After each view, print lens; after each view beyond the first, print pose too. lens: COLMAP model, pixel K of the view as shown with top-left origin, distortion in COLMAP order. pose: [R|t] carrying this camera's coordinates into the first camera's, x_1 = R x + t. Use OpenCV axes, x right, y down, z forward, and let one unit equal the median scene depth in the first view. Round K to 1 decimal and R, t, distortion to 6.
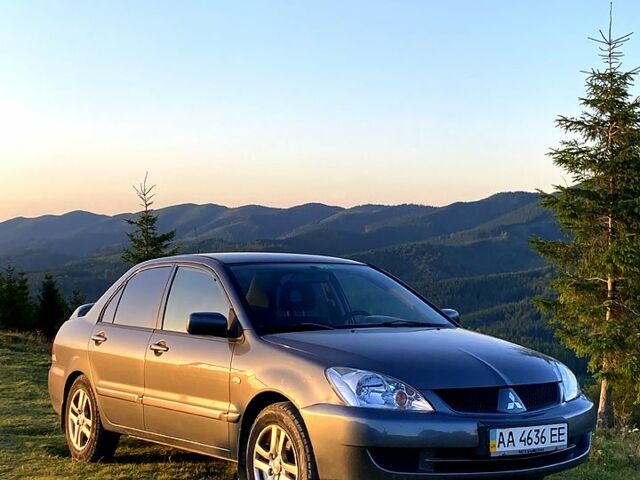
lens RADIAL K [[1064.8, 0, 320.0], [0, 1064.8, 240.0], [0, 0, 1]] dist [0.134566, -0.802155]
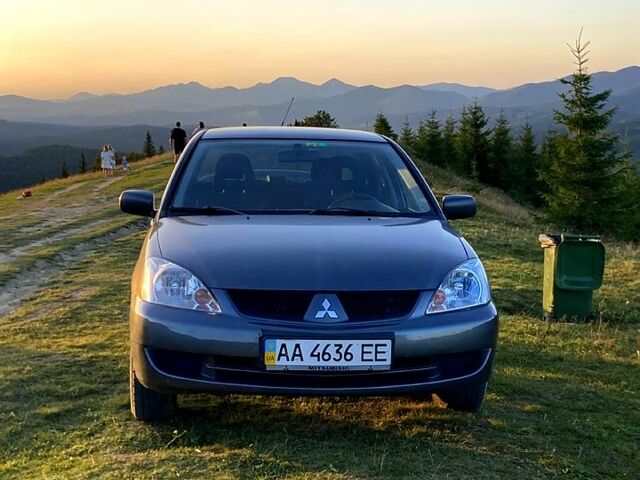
lens RADIAL K [[1064.8, 0, 320.0], [0, 1064.8, 240.0], [0, 0, 1]] dist [0.134566, -0.802155]
pose [[0.879043, 0.052828, -0.473806, 0.584671], [0.010129, 0.991548, 0.129347, -0.014813], [0.476634, -0.118501, 0.871078, 0.263837]]
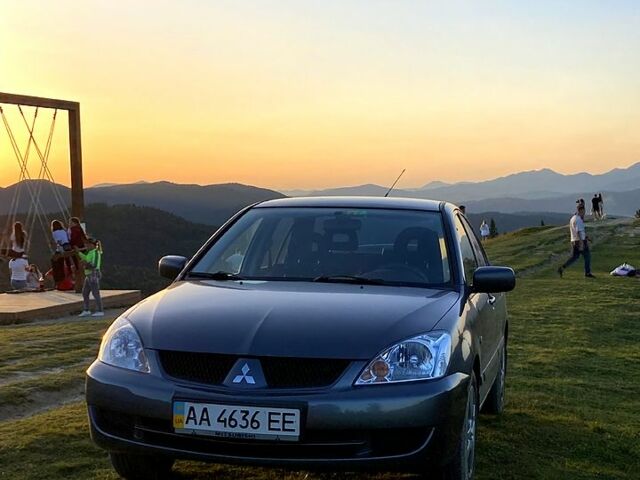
lens RADIAL K [[1064.8, 0, 320.0], [0, 1064.8, 240.0], [0, 0, 1]] dist [0.134566, -0.802155]
pose [[0.683162, 0.020238, -0.729986, 0.834603], [0.017722, 0.998862, 0.044277, 0.010947], [0.730052, -0.043185, 0.682026, 0.486859]]
